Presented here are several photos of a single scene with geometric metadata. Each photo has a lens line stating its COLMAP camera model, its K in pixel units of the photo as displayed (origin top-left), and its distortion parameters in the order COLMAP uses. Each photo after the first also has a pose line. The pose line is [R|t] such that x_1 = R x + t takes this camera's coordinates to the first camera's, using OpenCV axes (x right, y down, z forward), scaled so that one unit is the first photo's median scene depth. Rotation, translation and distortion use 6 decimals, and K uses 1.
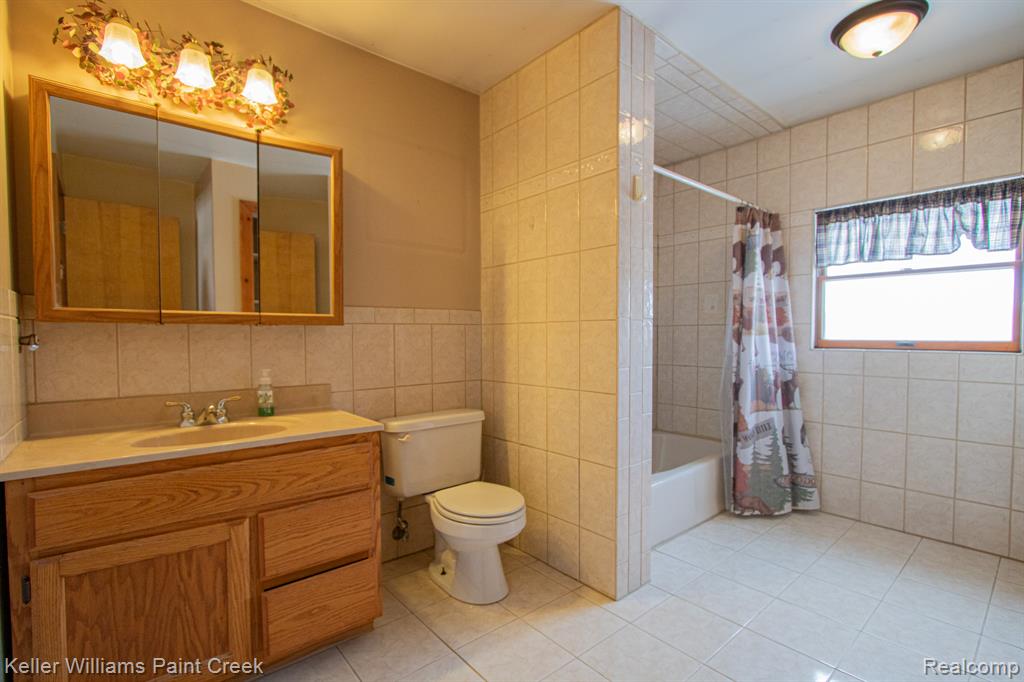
lens RADIAL K [[503.6, 0, 513.4], [0, 503.6, 349.8], [0, 0, 1]] dist [-0.012650, 0.000072]
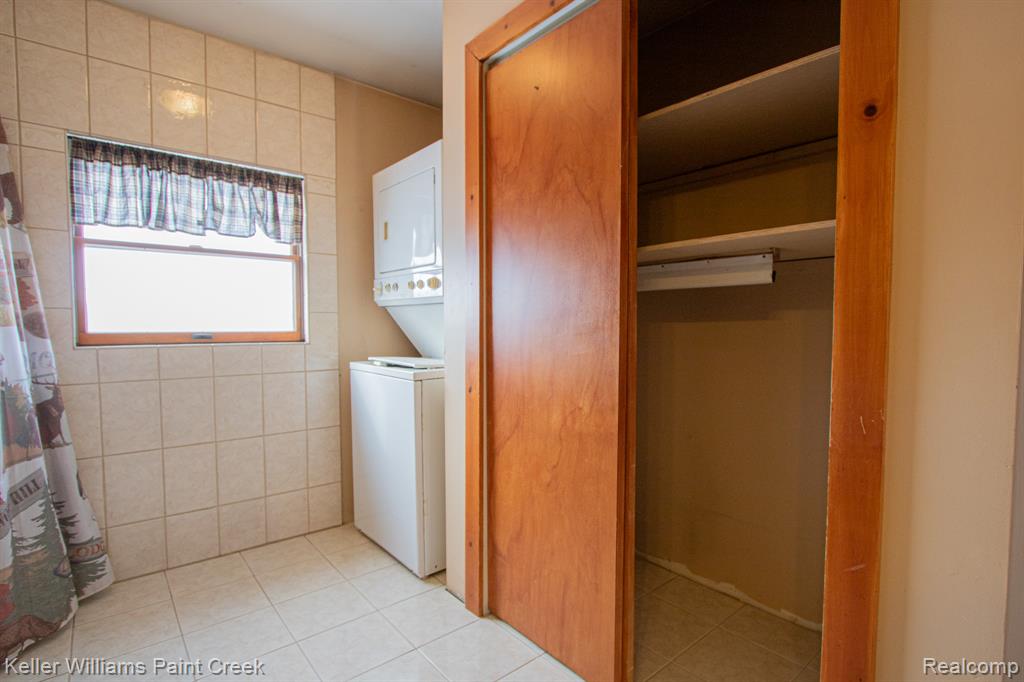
lens RADIAL K [[503.6, 0, 513.4], [0, 503.6, 349.8], [0, 0, 1]] dist [-0.012650, 0.000072]
pose [[-0.017613, -0.048096, 0.998687, -0.061462], [0.031503, 0.998320, 0.048633, -0.012652], [-0.999348, 0.032318, -0.016068, 0.457329]]
